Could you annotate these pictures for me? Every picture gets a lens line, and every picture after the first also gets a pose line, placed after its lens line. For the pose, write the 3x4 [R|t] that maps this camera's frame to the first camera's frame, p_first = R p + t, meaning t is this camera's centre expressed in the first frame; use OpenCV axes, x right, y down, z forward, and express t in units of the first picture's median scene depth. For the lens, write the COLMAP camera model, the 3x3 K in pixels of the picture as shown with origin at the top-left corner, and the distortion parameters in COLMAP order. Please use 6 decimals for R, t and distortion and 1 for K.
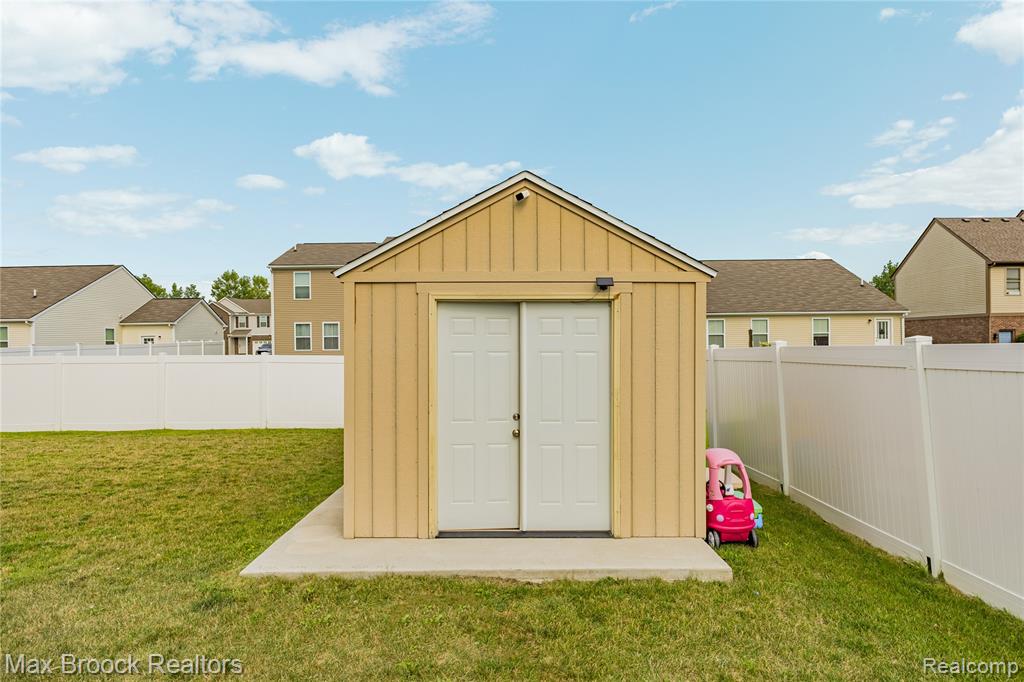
lens RADIAL K [[602.3, 0, 513.3], [0, 602.3, 338.9], [0, 0, 1]] dist [0.001697, -0.000173]
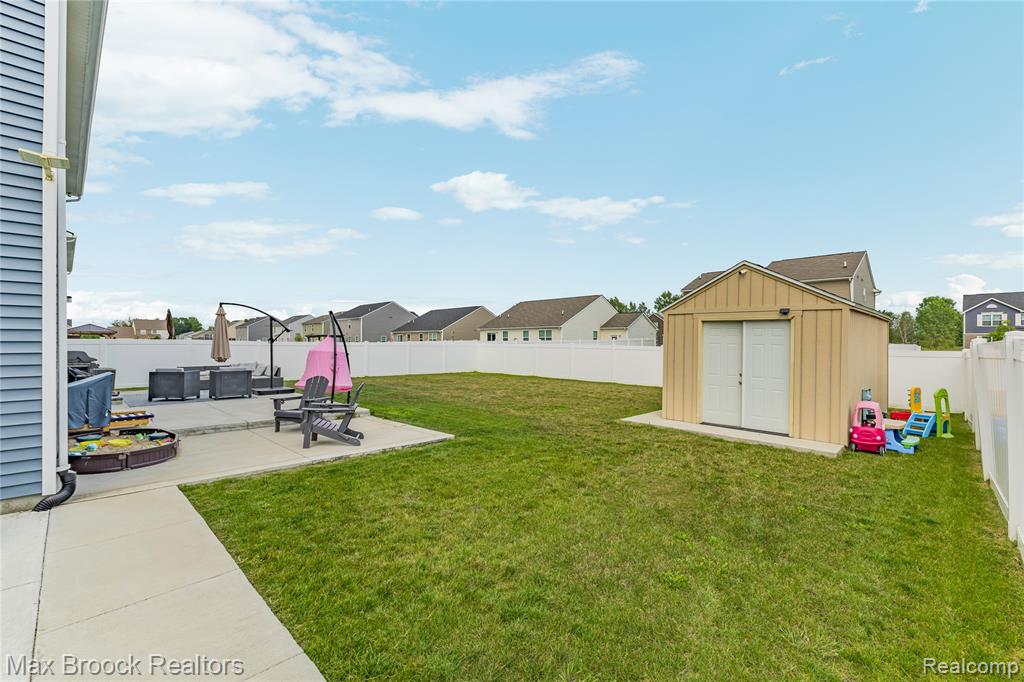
lens RADIAL K [[449.4, 0, 512.5], [0, 449.4, 340.0], [0, 0, 1]] dist [0.001248, 0.000066]
pose [[0.709846, 0.011400, -0.704264, 0.557669], [-0.007082, 0.999934, 0.009048, -0.002764], [0.704321, -0.001435, 0.709880, -0.713403]]
